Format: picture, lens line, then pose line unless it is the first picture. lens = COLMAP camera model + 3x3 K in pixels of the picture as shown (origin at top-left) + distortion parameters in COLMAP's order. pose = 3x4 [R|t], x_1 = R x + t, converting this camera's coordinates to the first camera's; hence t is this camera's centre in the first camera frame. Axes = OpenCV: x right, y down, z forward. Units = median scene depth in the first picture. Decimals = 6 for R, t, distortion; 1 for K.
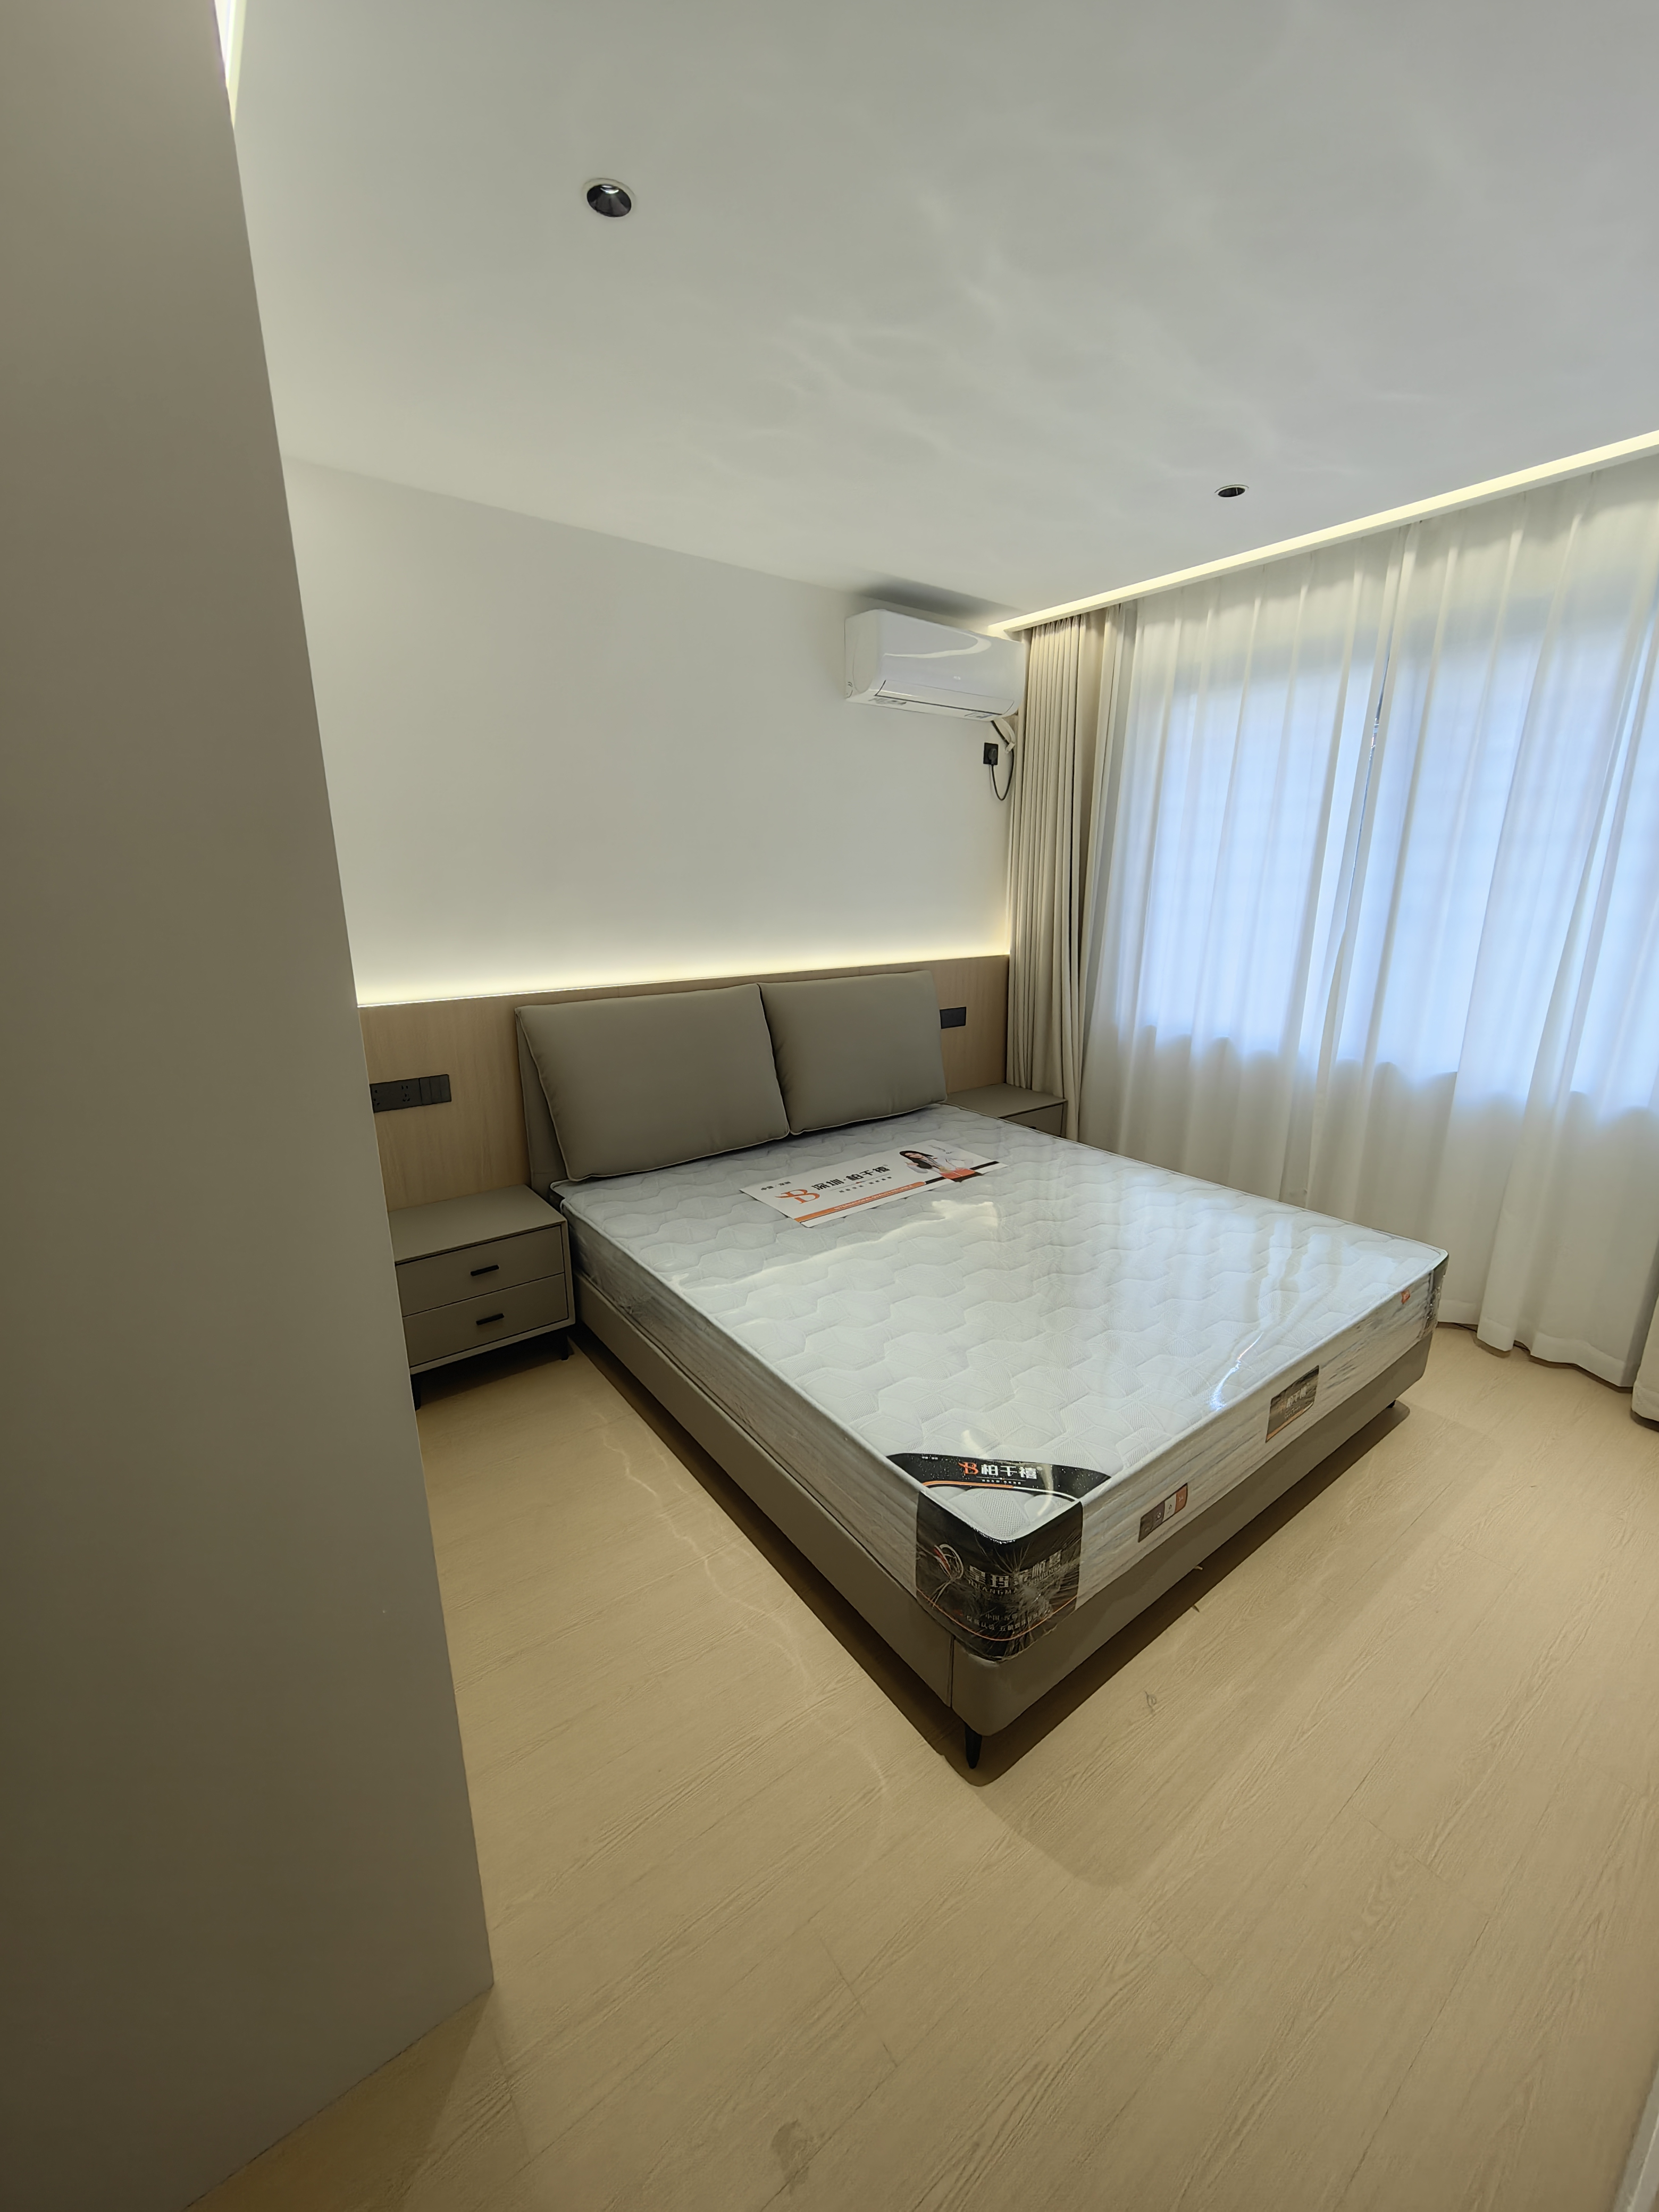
lens RADIAL K [[866.8, 0, 834.0], [0, 866.8, 1099.3], [0, 0, 1]] dist [0.001321, 0.000167]
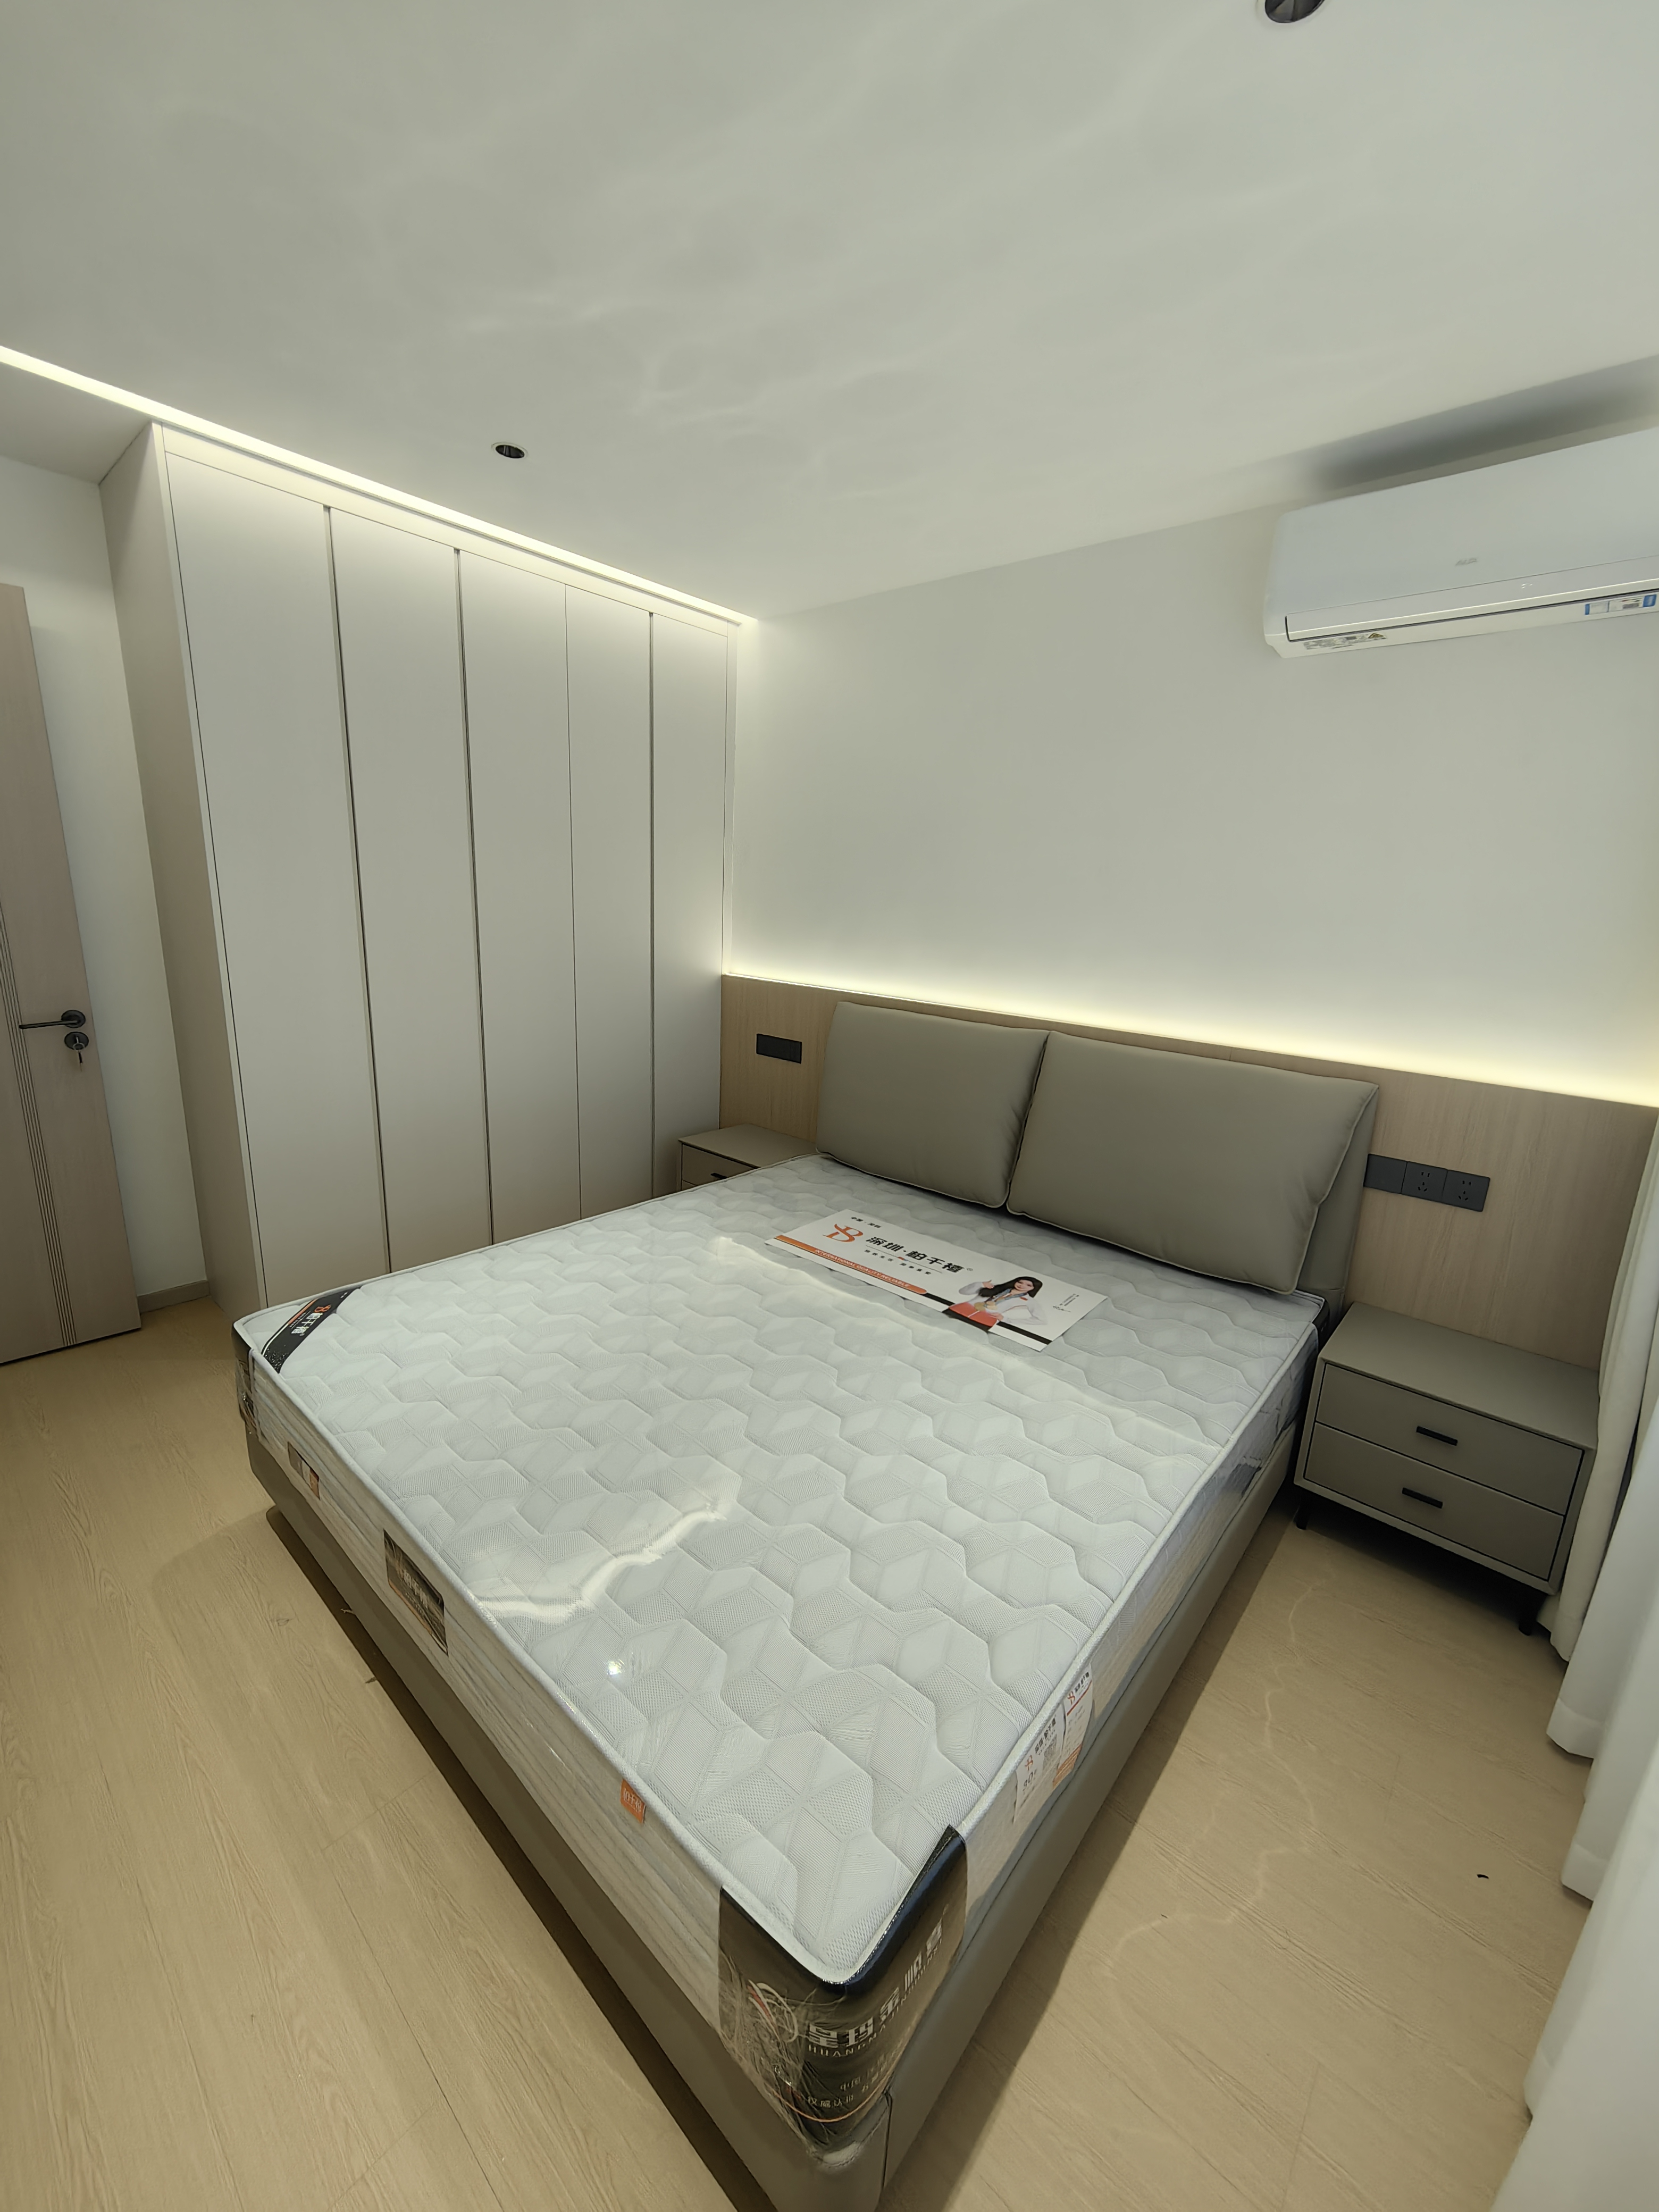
lens RADIAL K [[866.8, 0, 834.0], [0, 866.8, 1099.3], [0, 0, 1]] dist [0.001321, 0.000167]
pose [[0.202560, 0.235486, -0.950534, 0.774016], [-0.294066, 0.940485, 0.170331, -0.172557], [0.934074, 0.245017, 0.259753, 0.673321]]
